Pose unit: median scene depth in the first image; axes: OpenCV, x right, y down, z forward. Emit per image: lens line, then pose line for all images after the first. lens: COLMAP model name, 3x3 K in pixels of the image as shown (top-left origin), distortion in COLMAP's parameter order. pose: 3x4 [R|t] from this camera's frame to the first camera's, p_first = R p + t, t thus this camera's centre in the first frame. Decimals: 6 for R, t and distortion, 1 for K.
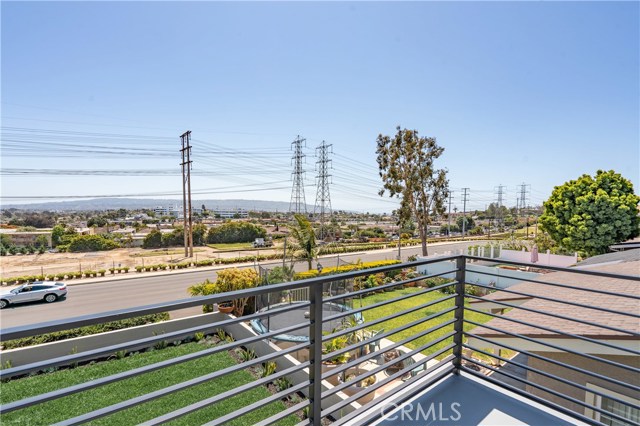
lens RADIAL K [[303.1, 0, 331.8], [0, 303.1, 221.7], [0, 0, 1]] dist [-0.006670, 0.003545]
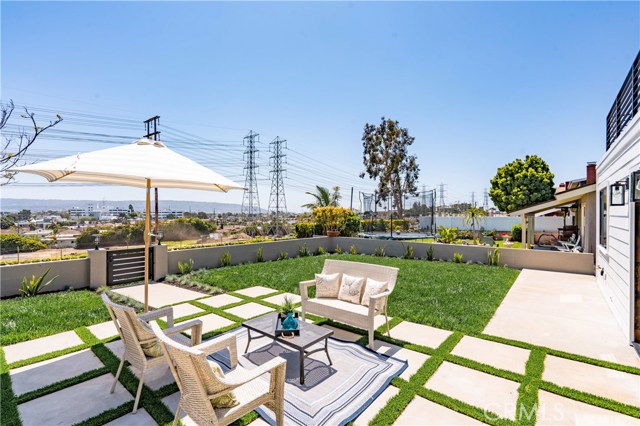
lens RADIAL K [[303.1, 0, 336.6], [0, 303.1, 209.4], [0, 0, 1]] dist [-0.006670, 0.003545]
pose [[0.970296, -0.020072, 0.241088, -0.104444], [0.031887, 0.998469, -0.045206, 0.040043], [-0.239811, 0.051551, 0.969450, -0.037824]]
